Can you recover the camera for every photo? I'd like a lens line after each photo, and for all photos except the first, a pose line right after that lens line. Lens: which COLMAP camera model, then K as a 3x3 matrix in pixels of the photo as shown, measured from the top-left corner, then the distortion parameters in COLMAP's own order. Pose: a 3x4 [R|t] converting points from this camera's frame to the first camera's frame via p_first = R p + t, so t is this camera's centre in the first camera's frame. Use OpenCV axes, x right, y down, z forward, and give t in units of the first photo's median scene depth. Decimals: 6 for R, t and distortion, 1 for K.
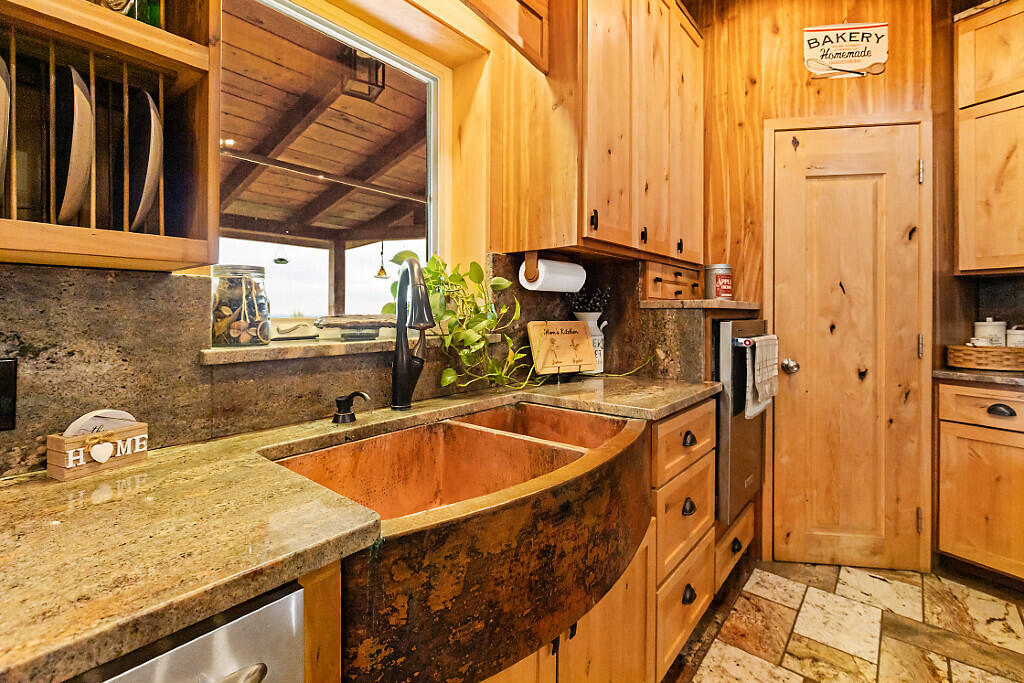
lens RADIAL K [[464.4, 0, 505.4], [0, 464.4, 309.2], [0, 0, 1]] dist [0.002940, -0.001153]
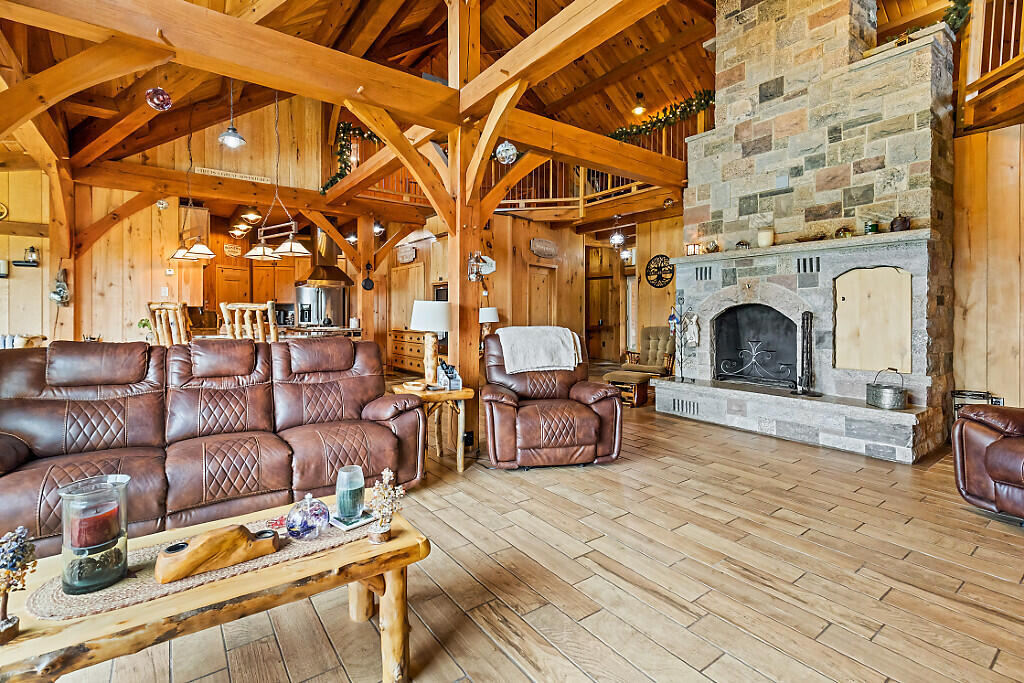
lens RADIAL K [[464.4, 0, 509.3], [0, 464.4, 312.1], [0, 0, 1]] dist [0.002940, -0.001153]
pose [[0.234003, 0.000223, 0.972236, -3.369498], [-0.002133, 0.999998, 0.000284, -0.006207], [-0.972234, -0.002140, 0.234003, -2.939723]]
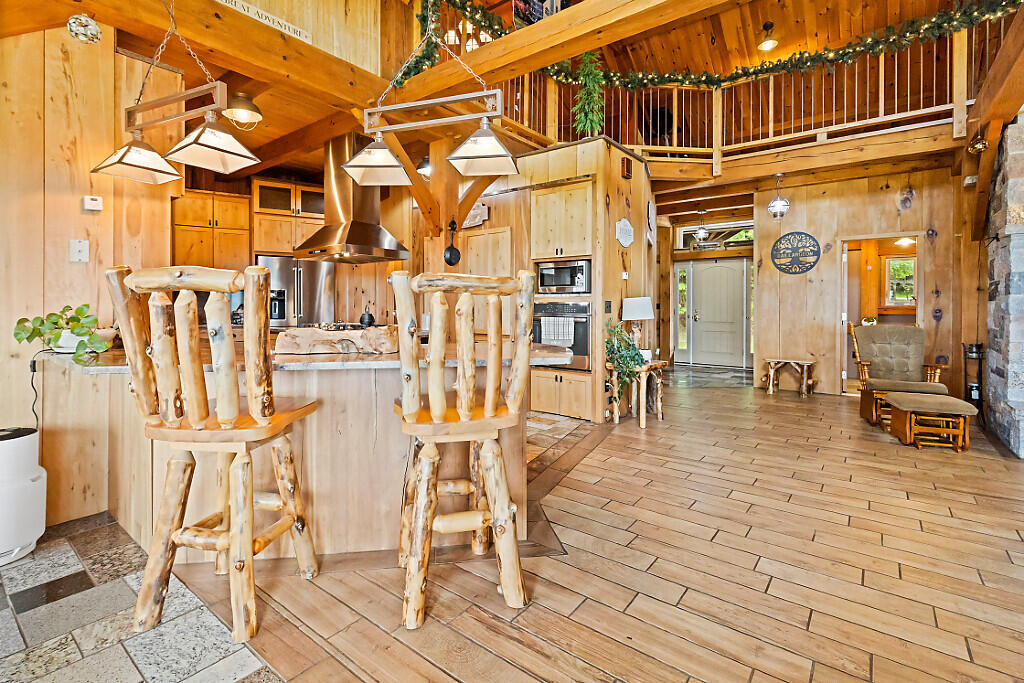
lens RADIAL K [[464.4, 0, 497.1], [0, 464.4, 302.6], [0, 0, 1]] dist [0.002940, -0.001153]
pose [[-0.027461, 0.003844, 0.999615, -2.074197], [-0.007655, 0.999962, -0.004055, 0.003258], [-0.999594, -0.007763, -0.027430, -0.904431]]
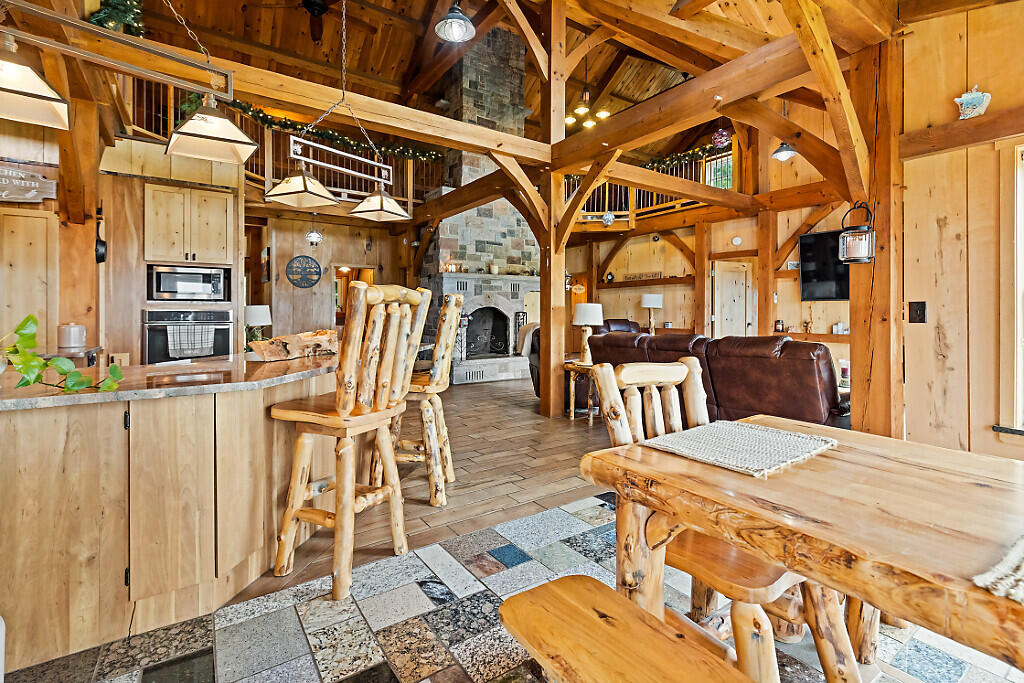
lens RADIAL K [[464.4, 0, 506.0], [0, 464.4, 313.6], [0, 0, 1]] dist [0.002940, -0.001153]
pose [[-0.962423, -0.001541, 0.271552, -1.781940], [-0.001321, 0.999999, 0.000991, 0.003710], [-0.271553, 0.000595, -0.962423, 0.667621]]
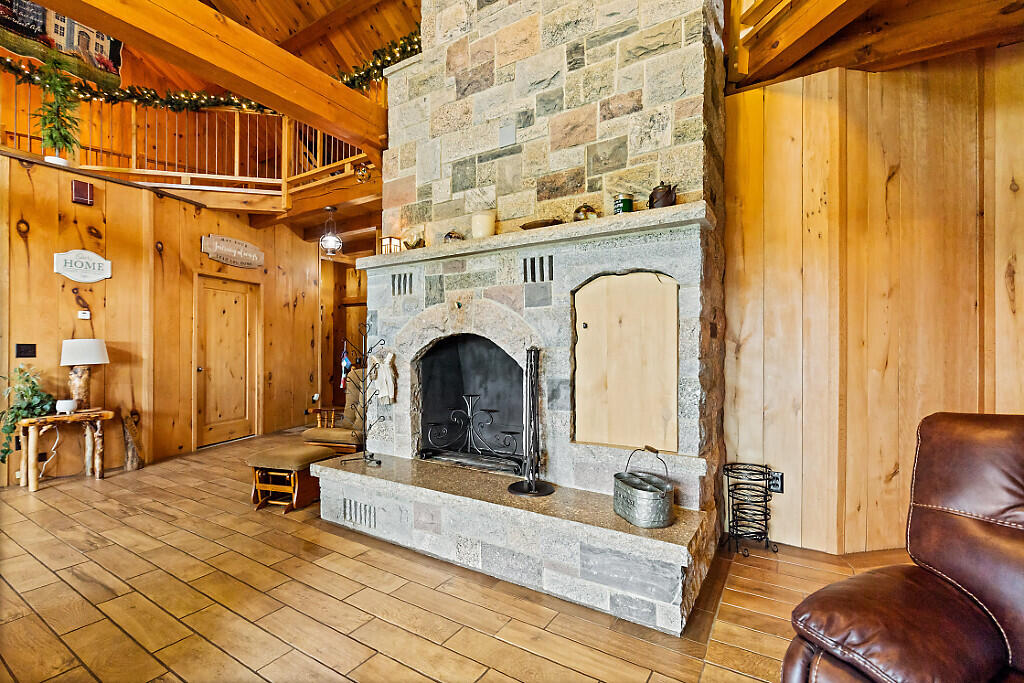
lens RADIAL K [[464.4, 0, 502.0], [0, 464.4, 345.0], [0, 0, 1]] dist [0.002940, -0.001153]
pose [[-0.131686, 0.006208, 0.991272, -2.037773], [-0.003453, 0.999971, -0.006721, -0.007463], [-0.991285, -0.004308, -0.131661, -3.601267]]
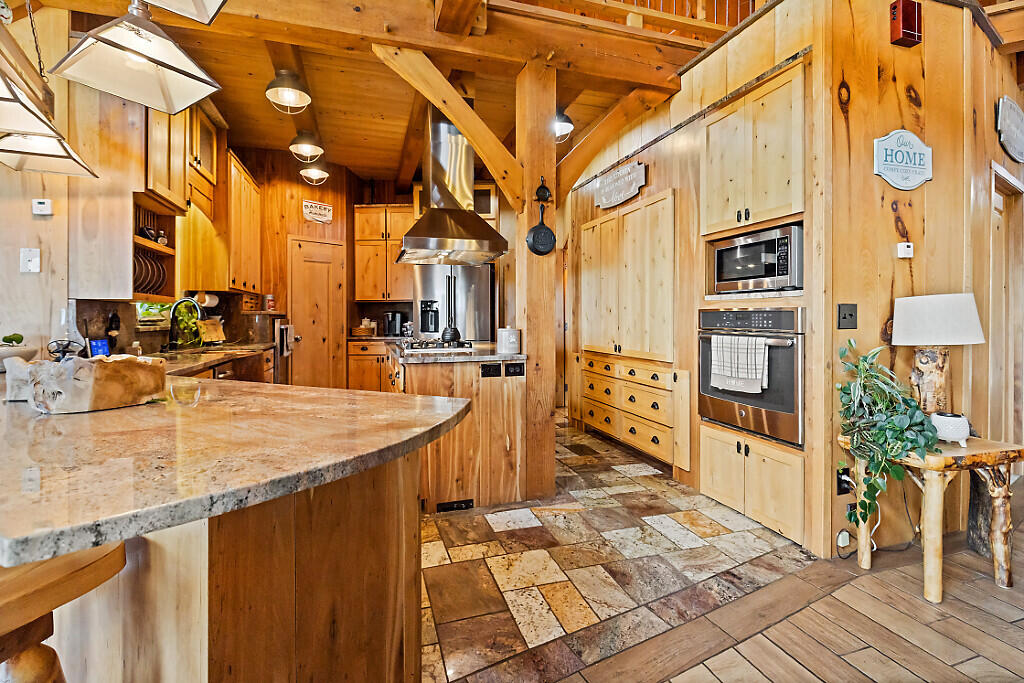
lens RADIAL K [[464.4, 0, 513.3], [0, 464.4, 314.6], [0, 0, 1]] dist [0.002940, -0.001153]
pose [[0.529013, -0.000747, 0.848613, -1.030381], [0.002526, 0.999997, -0.000694, 0.005982], [-0.848610, 0.002510, 0.529013, -1.496000]]
